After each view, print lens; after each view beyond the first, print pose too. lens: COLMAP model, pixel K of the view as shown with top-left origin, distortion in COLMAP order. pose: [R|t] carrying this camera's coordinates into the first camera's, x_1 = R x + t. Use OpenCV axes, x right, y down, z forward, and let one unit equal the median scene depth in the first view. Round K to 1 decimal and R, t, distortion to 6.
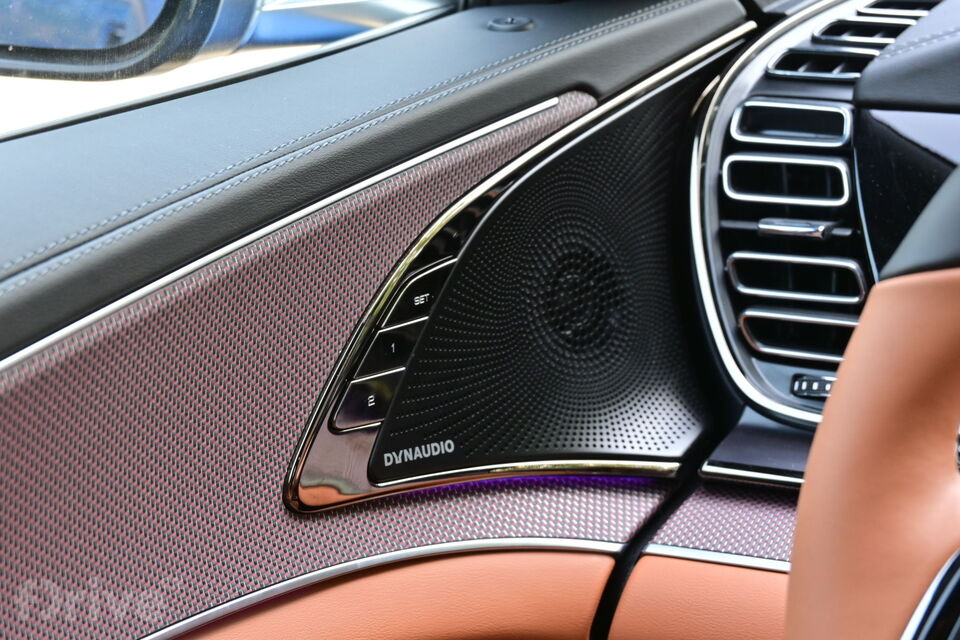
lens RADIAL K [[2076.0, 0, 480.0], [0, 2076.0, 320.0], [0, 0, 1]] dist [-0.039153, -0.188641]
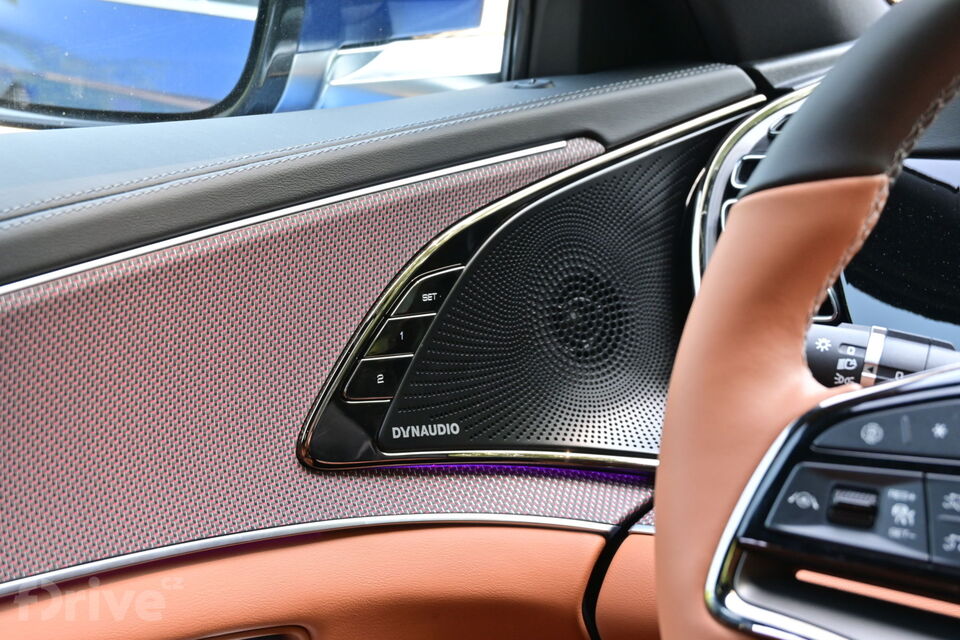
lens RADIAL K [[2032.6, 0, 480.0], [0, 2032.6, 320.0], [0, 0, 1]] dist [0.027345, -1.661041]
pose [[0.993596, 0.006241, -0.112816, 0.119453], [-0.019284, 0.993190, -0.114895, 0.123692], [0.111331, 0.116335, 0.986951, -0.109904]]
